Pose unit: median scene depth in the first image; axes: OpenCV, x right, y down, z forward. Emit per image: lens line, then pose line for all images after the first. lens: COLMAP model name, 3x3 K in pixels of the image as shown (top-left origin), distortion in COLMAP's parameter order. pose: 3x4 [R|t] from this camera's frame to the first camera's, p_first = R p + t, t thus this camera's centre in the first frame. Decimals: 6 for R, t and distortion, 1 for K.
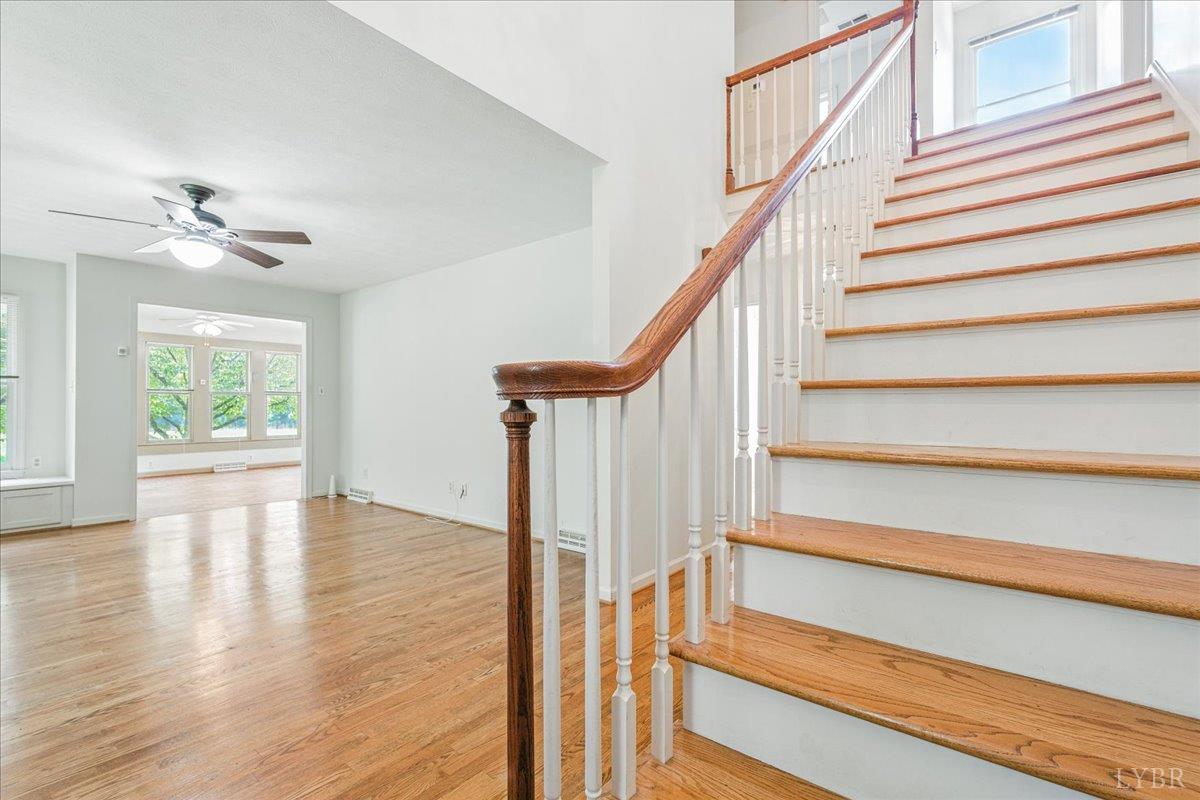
lens RADIAL K [[531.3, 0, 596.4], [0, 531.3, 404.9], [0, 0, 1]] dist [-0.010094, 0.001722]
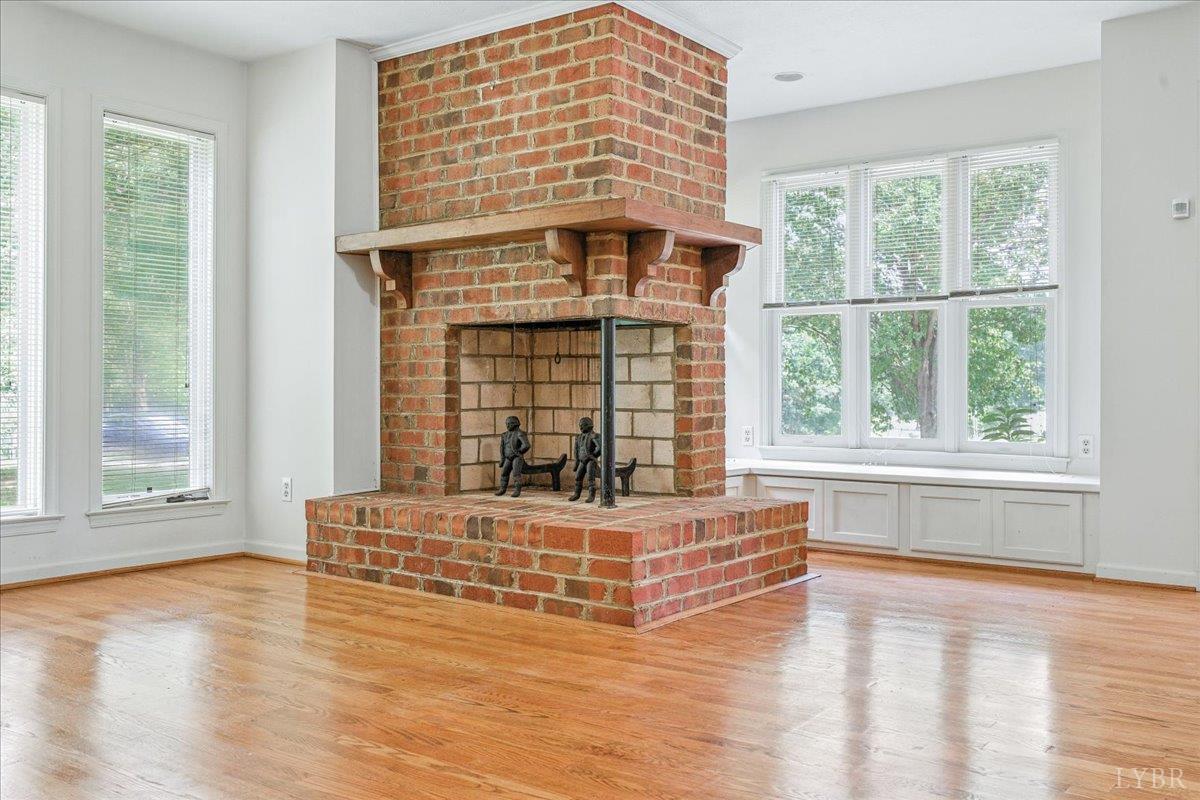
lens RADIAL K [[1081.4, 0, 600.7], [0, 1081.4, 382.1], [0, 0, 1]] dist [0.007922, 0.014382]
pose [[0.038773, -0.010412, -0.999194, 0.005238], [0.004377, 0.999938, -0.010250, 0.056791], [0.999238, -0.003976, 0.038816, 0.496966]]
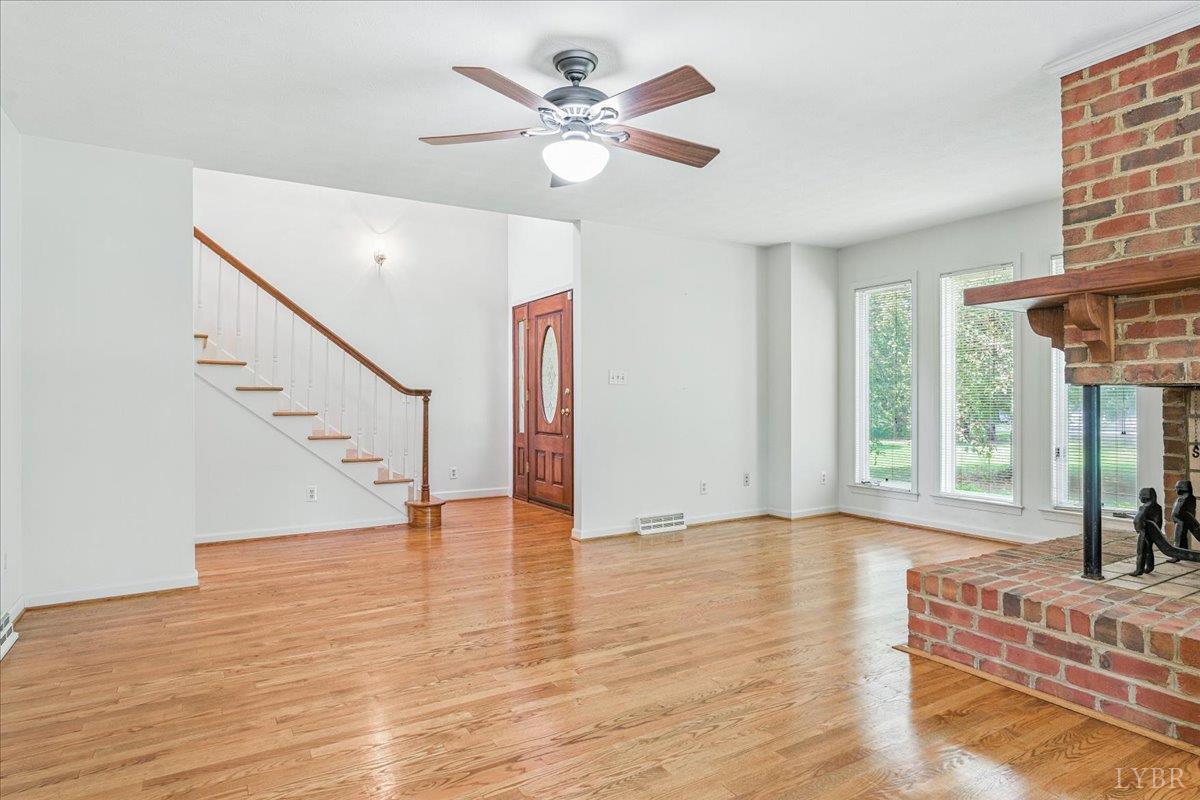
lens RADIAL K [[672.0, 0, 598.3], [0, 672.0, 397.0], [0, 0, 1]] dist [-0.005492, 0.001948]
pose [[-0.937797, -0.000124, 0.347185, -0.750330], [-0.002183, 0.999982, -0.005540, 0.004189], [-0.347178, -0.005954, -0.937780, 1.239894]]
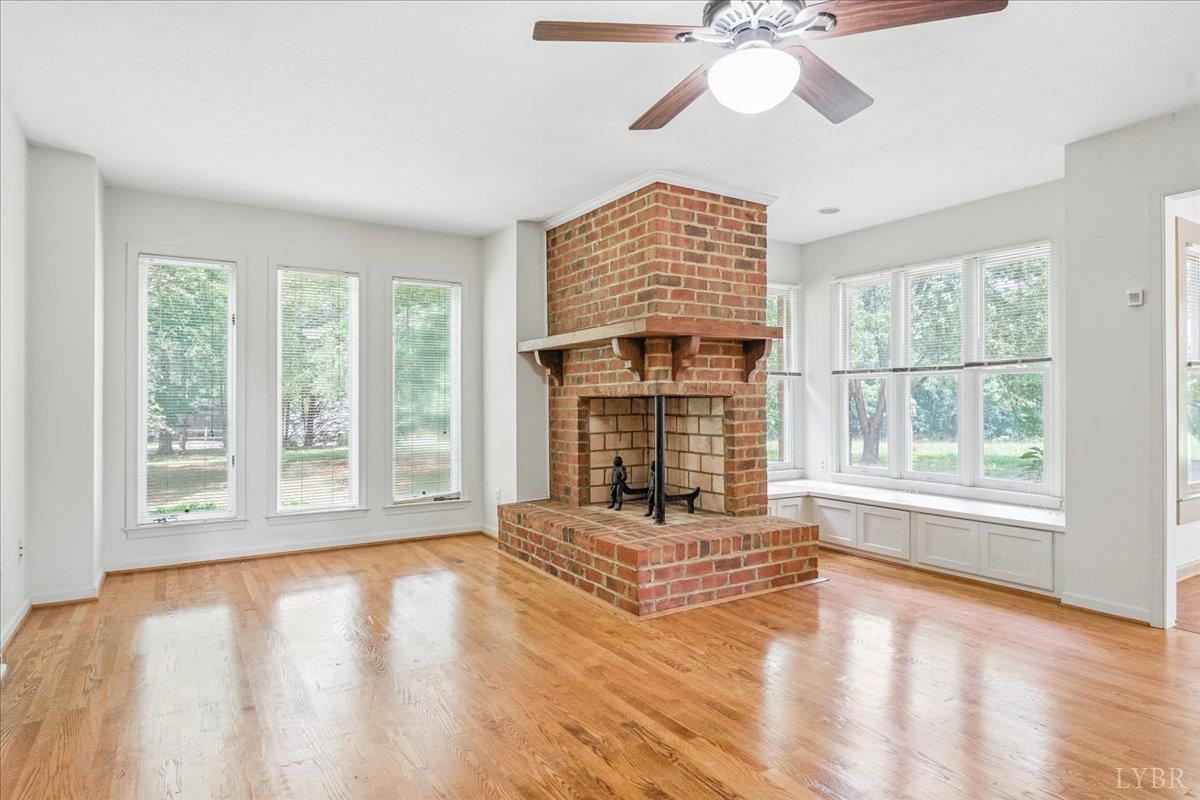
lens RADIAL K [[672.0, 0, 600.4], [0, 672.0, 399.7], [0, 0, 1]] dist [-0.005492, 0.001948]
pose [[-0.324114, -0.006628, -0.945995, -0.097648], [0.006742, 0.999934, -0.009316, 0.003249], [0.945994, -0.009397, -0.324048, 0.751860]]
